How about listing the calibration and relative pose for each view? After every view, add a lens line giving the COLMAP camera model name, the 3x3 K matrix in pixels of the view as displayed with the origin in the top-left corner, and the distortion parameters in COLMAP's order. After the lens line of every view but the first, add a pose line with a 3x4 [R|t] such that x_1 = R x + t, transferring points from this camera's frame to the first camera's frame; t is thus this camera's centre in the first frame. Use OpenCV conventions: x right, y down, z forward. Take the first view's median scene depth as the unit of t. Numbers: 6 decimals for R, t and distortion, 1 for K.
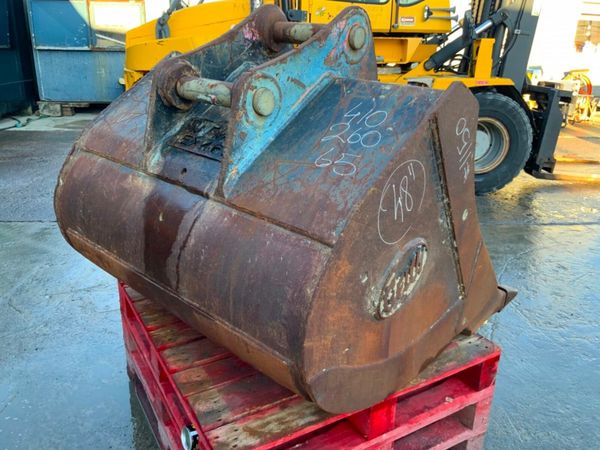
lens RADIAL K [[492.8, 0, 301.2], [0, 492.8, 226.3], [0, 0, 1]] dist [0.136110, -0.272570]
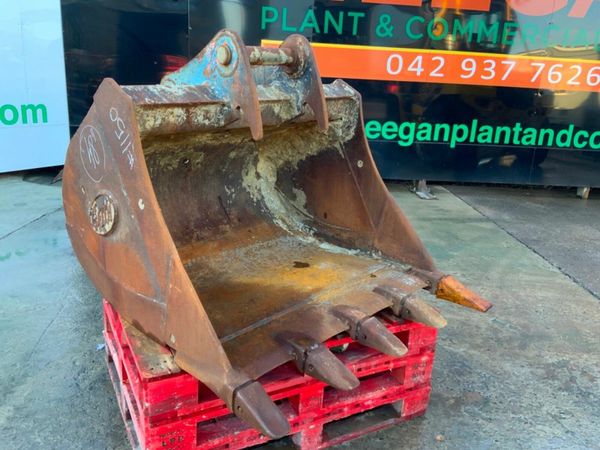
lens RADIAL K [[492.8, 0, 301.2], [0, 492.8, 226.3], [0, 0, 1]] dist [0.136110, -0.272570]
pose [[-0.037107, 0.259304, -0.965083, 1.253968], [-0.390095, 0.885367, 0.252884, -0.356445], [0.920027, 0.385858, 0.068300, 1.143019]]
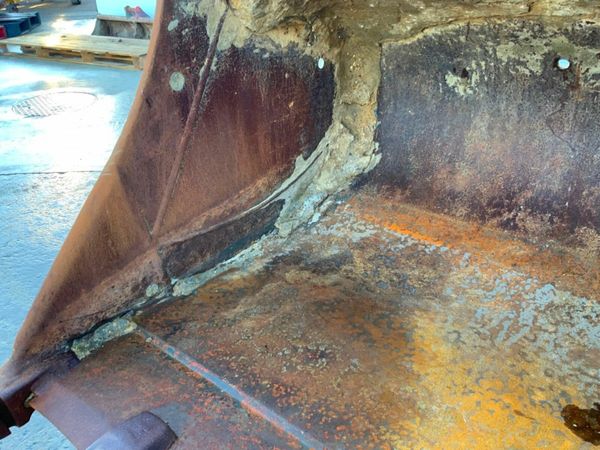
lens RADIAL K [[492.8, 0, 301.2], [0, 492.8, 226.3], [0, 0, 1]] dist [0.136110, -0.272570]
pose [[-0.997924, 0.014796, -0.062682, 0.174183], [-0.038780, 0.638993, 0.768235, -0.389177], [0.051420, 0.769071, -0.637092, 1.445522]]
